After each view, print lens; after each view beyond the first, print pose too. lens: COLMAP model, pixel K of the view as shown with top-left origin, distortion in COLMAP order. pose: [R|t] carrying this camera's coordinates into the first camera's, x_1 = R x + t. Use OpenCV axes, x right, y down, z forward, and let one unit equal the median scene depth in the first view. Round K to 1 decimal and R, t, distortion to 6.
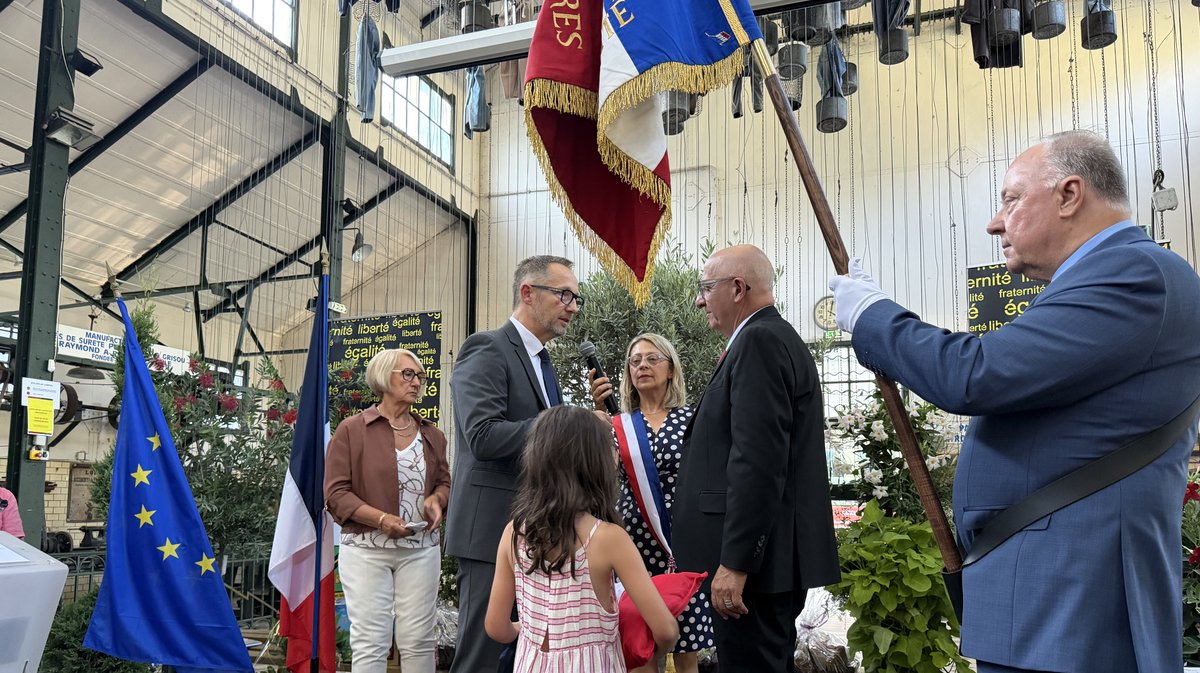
lens RADIAL K [[845.5, 0, 617.7], [0, 845.5, 422.7], [0, 0, 1]] dist [0.006729, -0.014271]
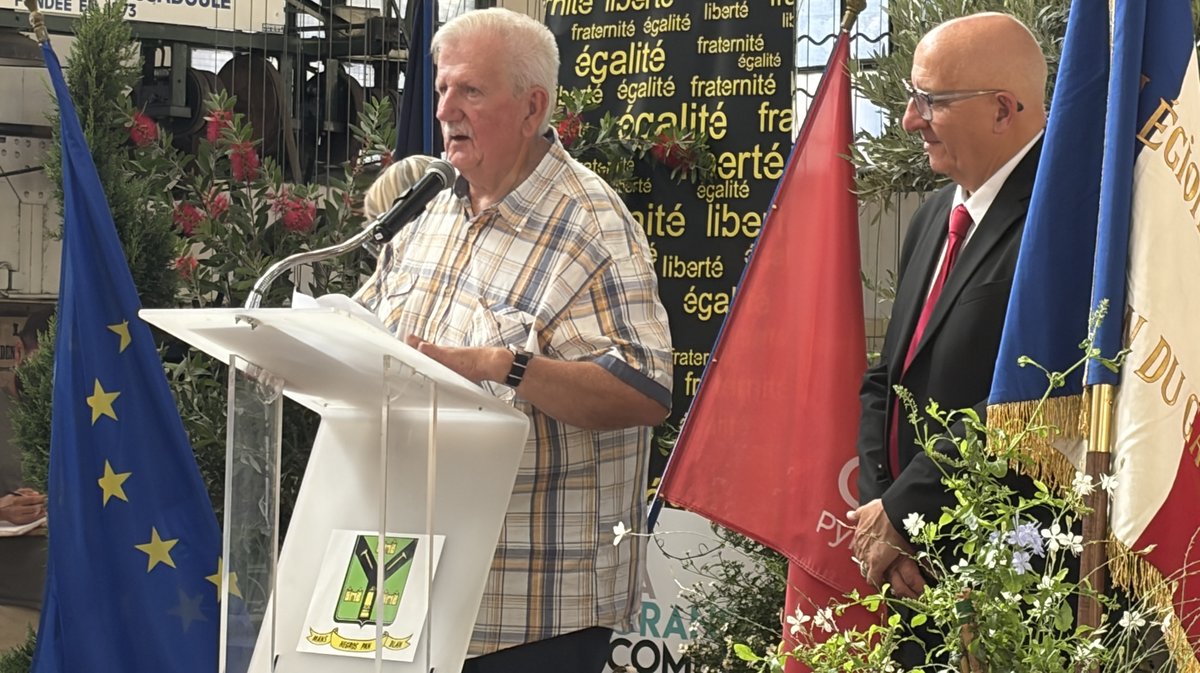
lens RADIAL K [[4227.3, 0, 581.2], [0, 4227.3, 246.1], [0, 0, 1]] dist [0.190243, 0.000000]
pose [[0.908745, -0.004976, -0.417323, 0.366435], [0.028524, 0.998331, 0.050209, -0.073065], [0.416377, -0.057530, 0.907370, -0.566904]]
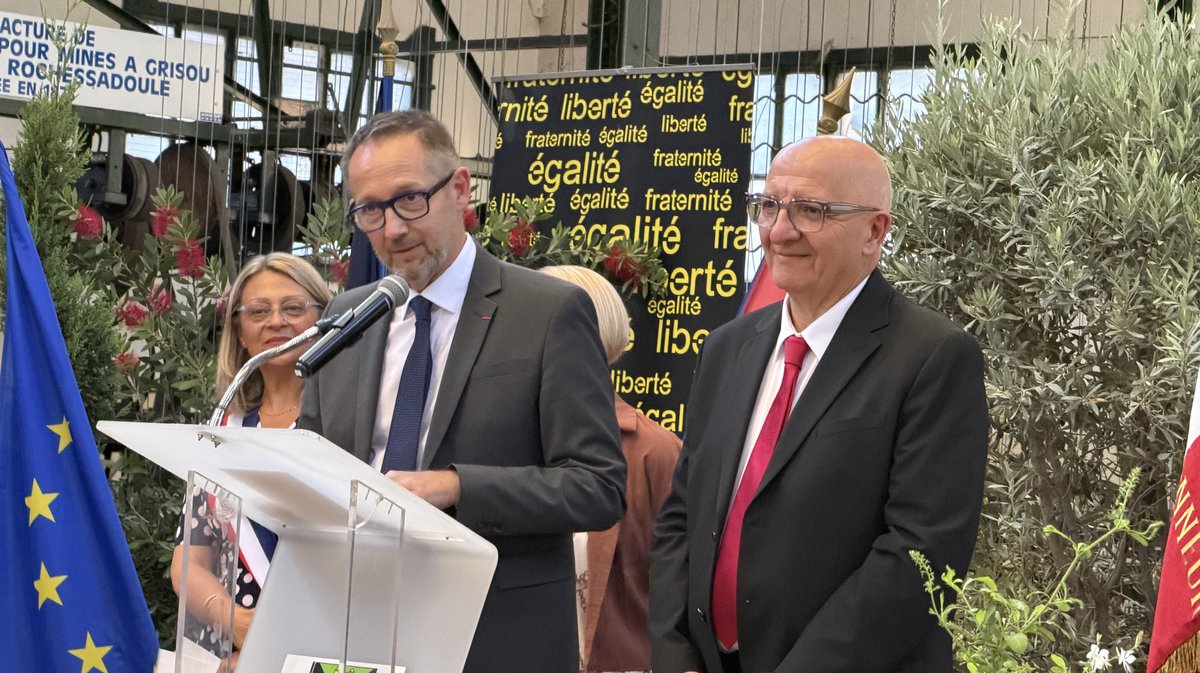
lens RADIAL K [[4118.5, 0, 572.8], [0, 4118.5, 420.1], [0, 0, 1]] dist [0.214024, 0.000000]
pose [[0.916979, 0.036586, -0.397254, 0.330827], [-0.008706, 0.997384, 0.071761, -0.079151], [0.398840, -0.062344, 0.914899, -0.524044]]
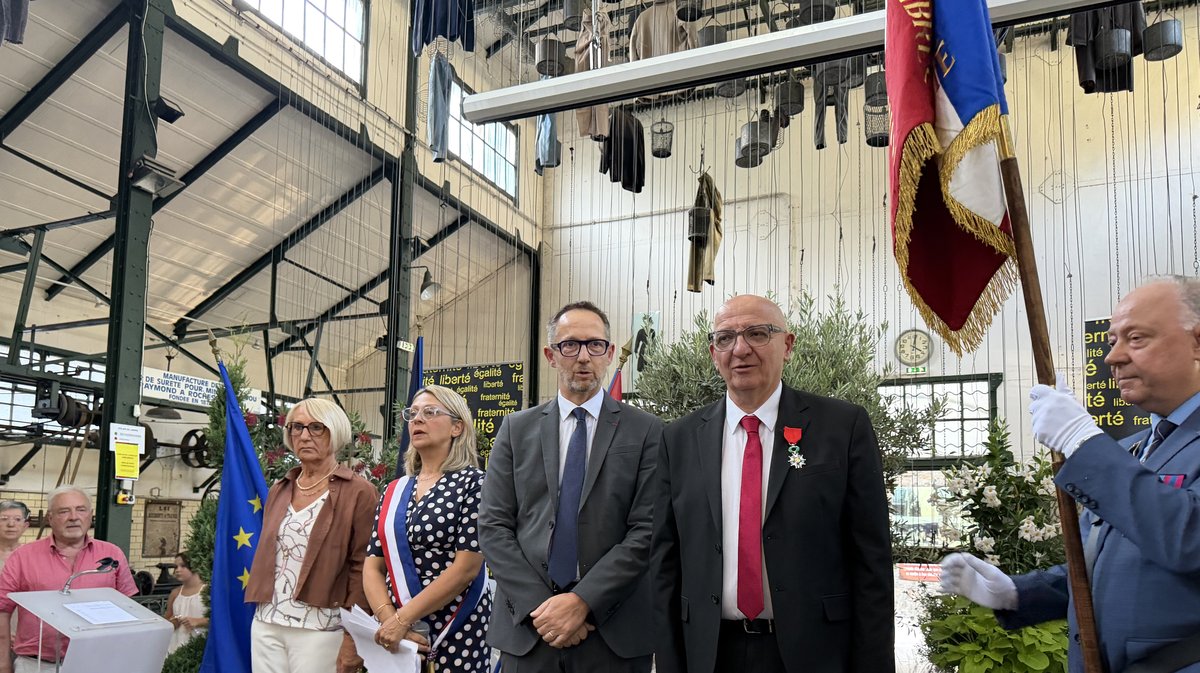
lens RADIAL K [[871.2, 0, 606.1], [0, 871.2, 457.8], [0, 0, 1]] dist [0.008400, -0.022838]
pose [[0.997202, 0.006002, -0.074507, -0.027054], [-0.005283, 0.999938, 0.009845, -0.022967], [0.074561, -0.009423, 0.997172, -0.003385]]
